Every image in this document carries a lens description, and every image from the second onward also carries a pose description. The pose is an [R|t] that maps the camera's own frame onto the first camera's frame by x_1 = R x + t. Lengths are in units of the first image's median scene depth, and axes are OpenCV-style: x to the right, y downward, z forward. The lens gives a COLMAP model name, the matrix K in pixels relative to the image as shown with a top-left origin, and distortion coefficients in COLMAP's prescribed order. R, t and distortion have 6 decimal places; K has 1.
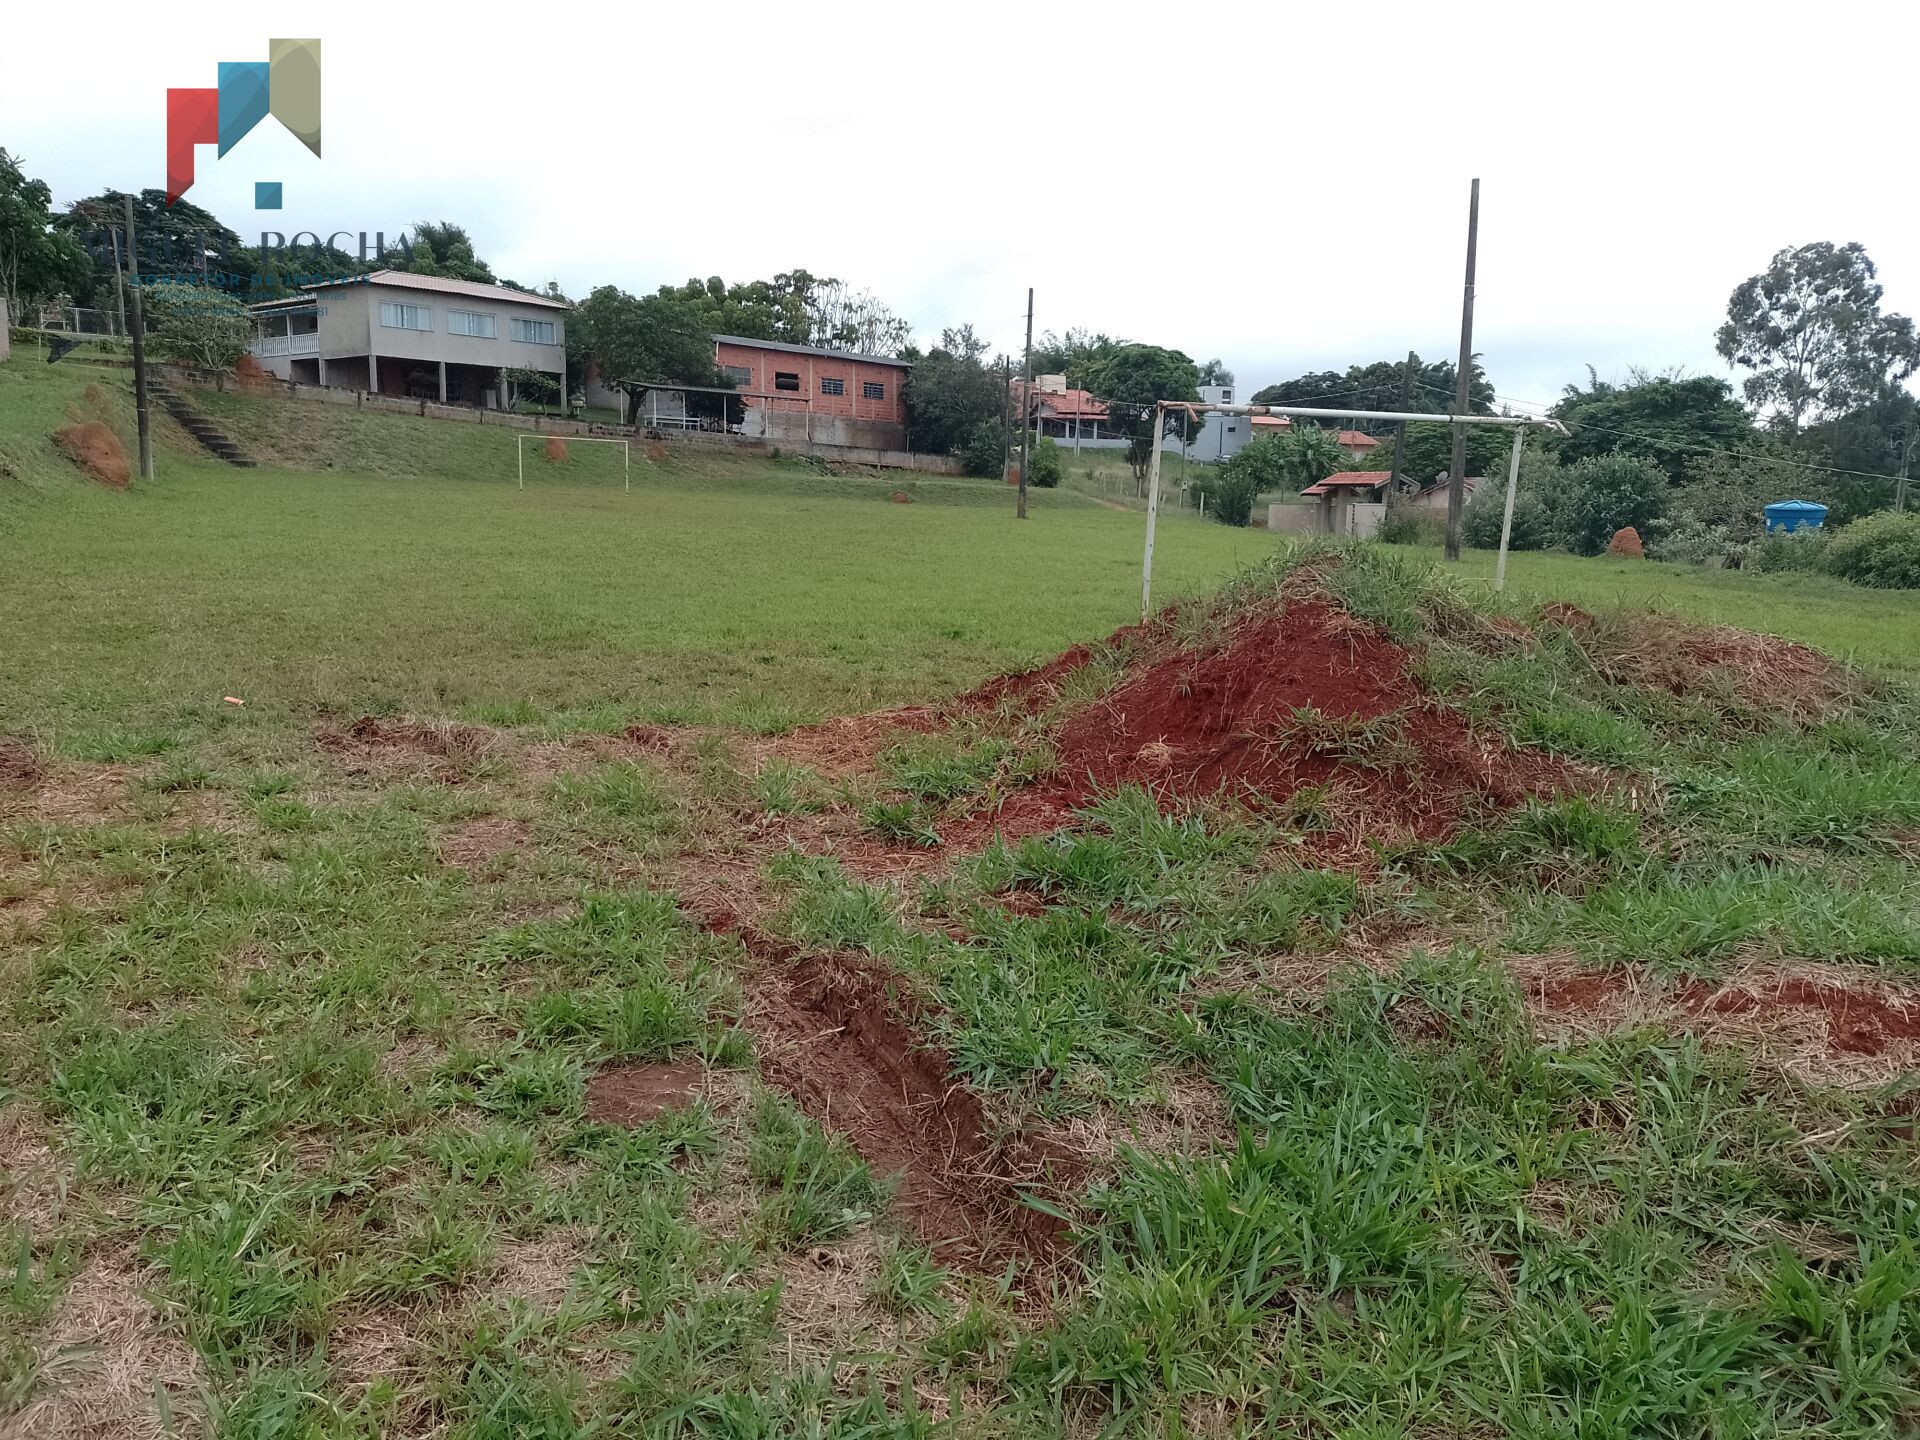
lens RADIAL K [[1415.4, 0, 962.3], [0, 1415.4, 746.5], [0, 0, 1]] dist [0.059658, -0.070370]
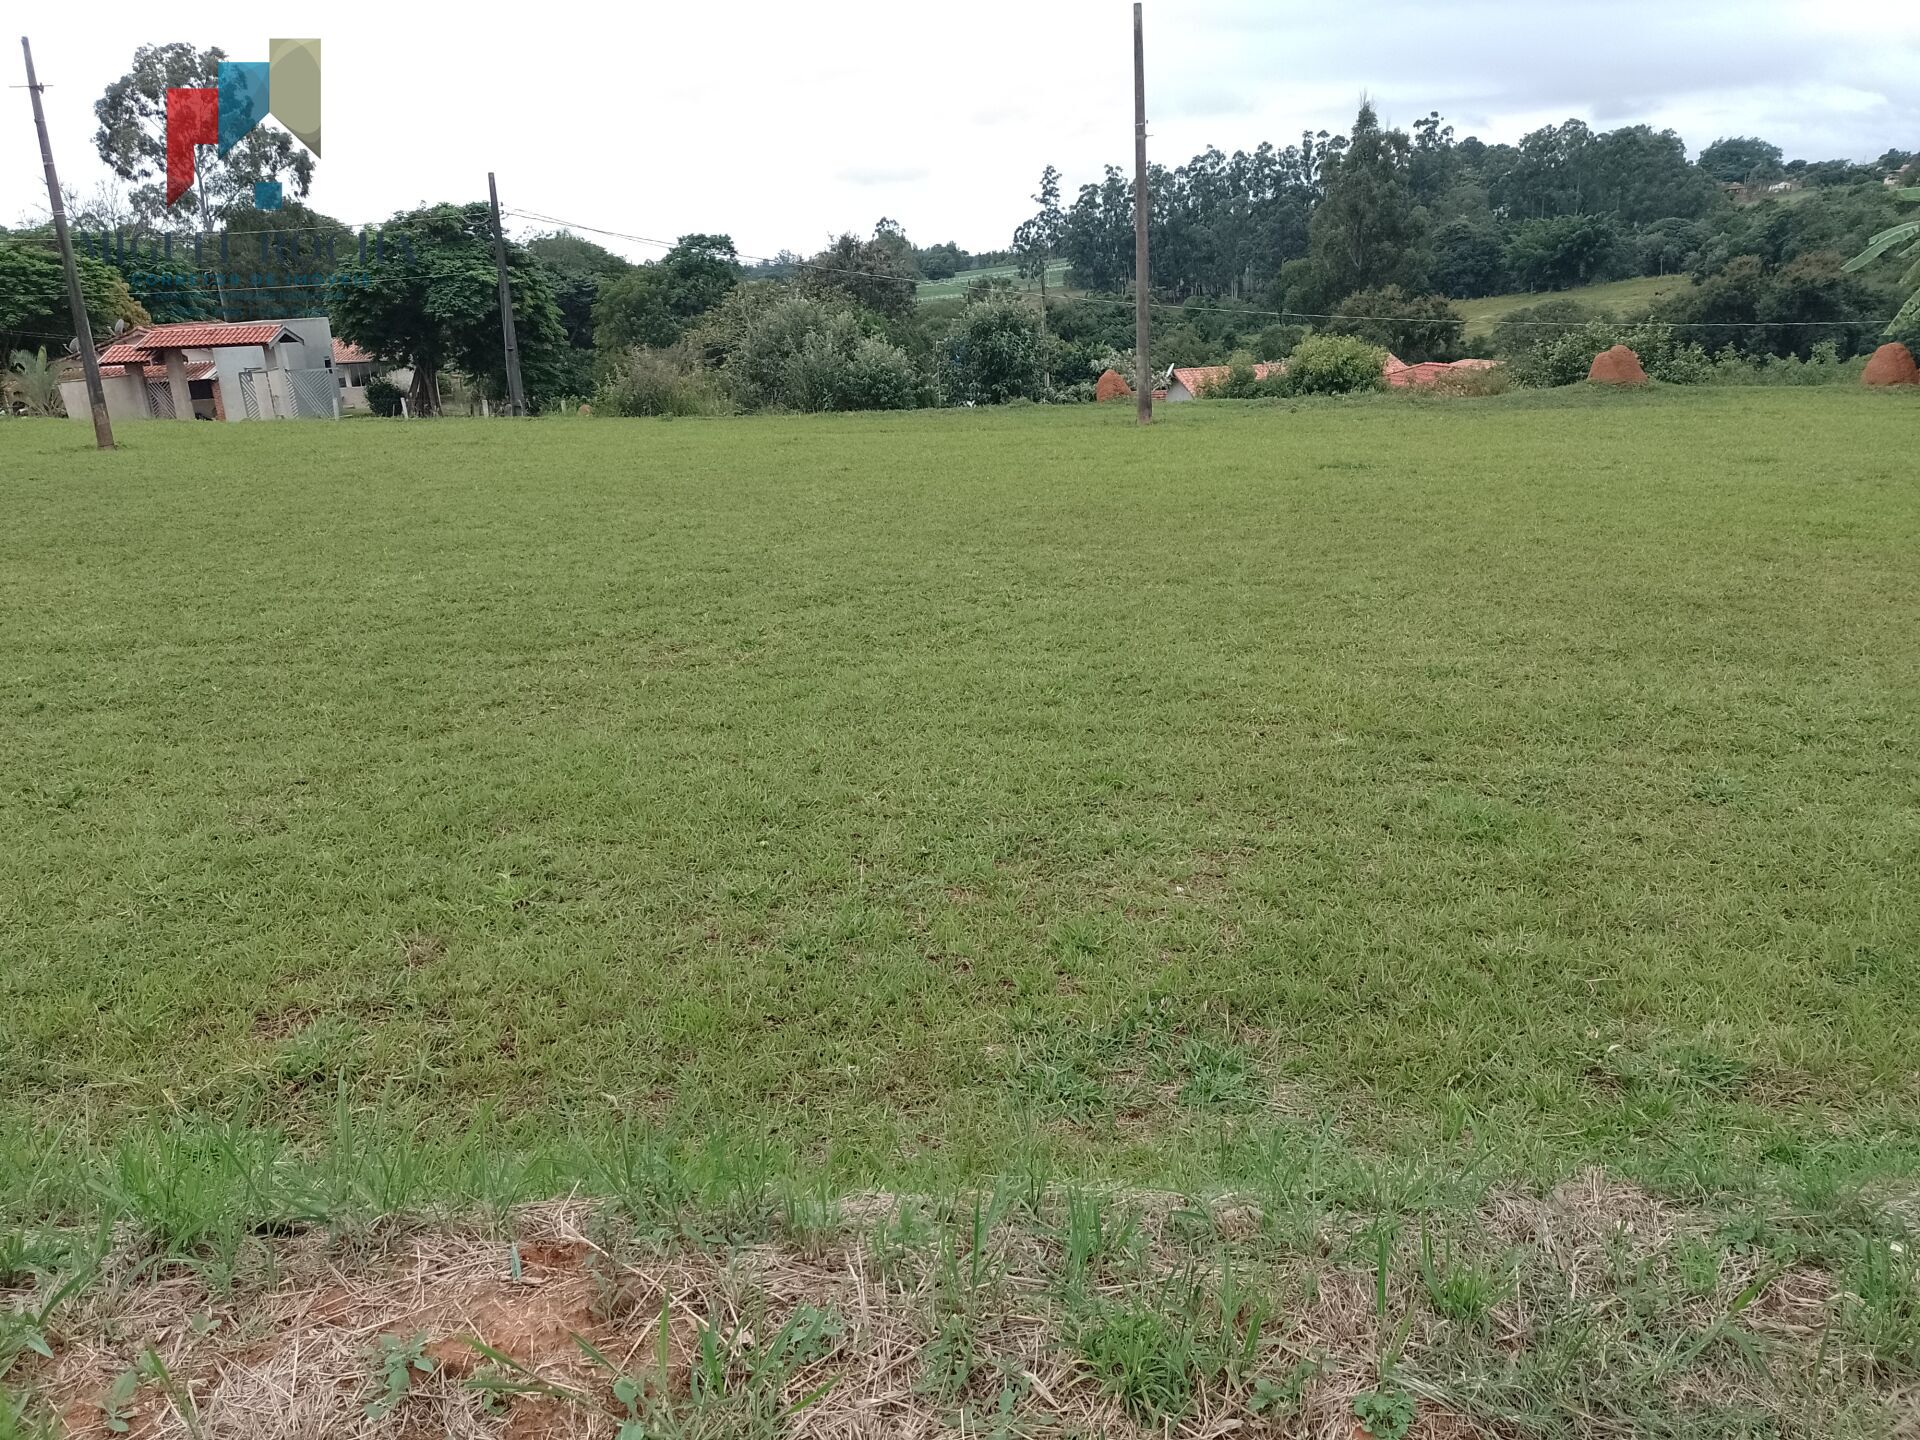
lens RADIAL K [[1415.4, 0, 963.2], [0, 1415.4, 716.0], [0, 0, 1]] dist [0.059658, -0.070370]
pose [[0.370310, -0.308606, 0.876146, -0.163994], [0.216027, 0.945951, 0.241888, -0.053245], [-0.903439, 0.099697, 0.416962, 0.194877]]
